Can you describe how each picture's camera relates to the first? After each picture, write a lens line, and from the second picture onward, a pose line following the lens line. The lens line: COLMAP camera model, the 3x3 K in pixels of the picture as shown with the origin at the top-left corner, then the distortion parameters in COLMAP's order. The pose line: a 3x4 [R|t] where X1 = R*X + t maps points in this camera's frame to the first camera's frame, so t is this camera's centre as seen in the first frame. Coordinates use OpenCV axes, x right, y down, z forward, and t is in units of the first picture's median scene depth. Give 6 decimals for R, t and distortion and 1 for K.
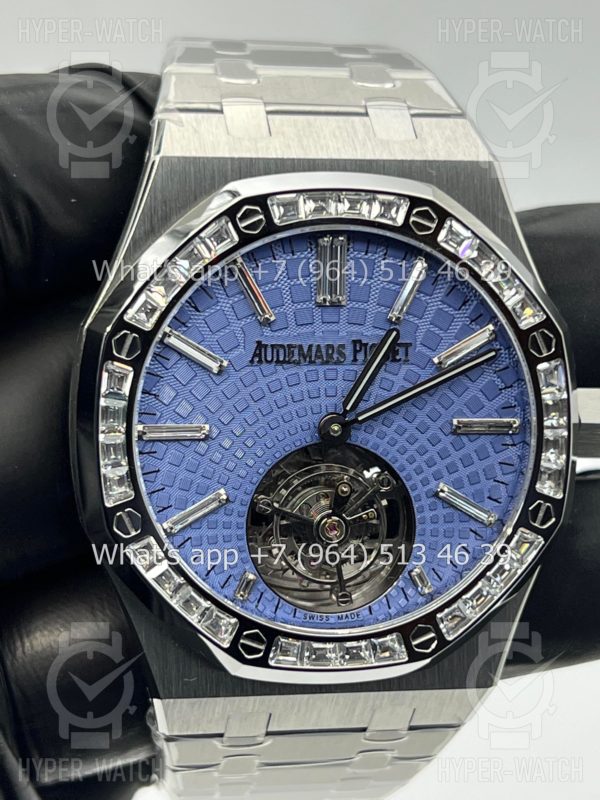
lens RADIAL K [[1816.9, 0, 298.1], [0, 1816.9, 409.2], [0, 0, 1]] dist [0.269811, 0.000000]
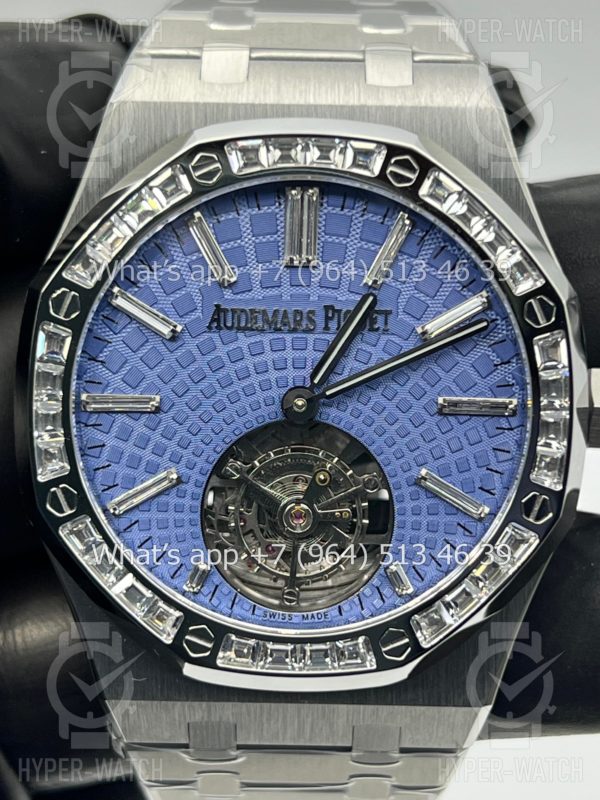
lens RADIAL K [[1816.9, 0, 297.4], [0, 1816.9, 402.3], [0, 0, 1]] dist [0.269811, 0.000000]
pose [[0.982808, 0.018981, -0.183652, 0.181505], [-0.026498, 0.998905, -0.038561, 0.044131], [0.182719, 0.042765, 0.982235, 0.121714]]
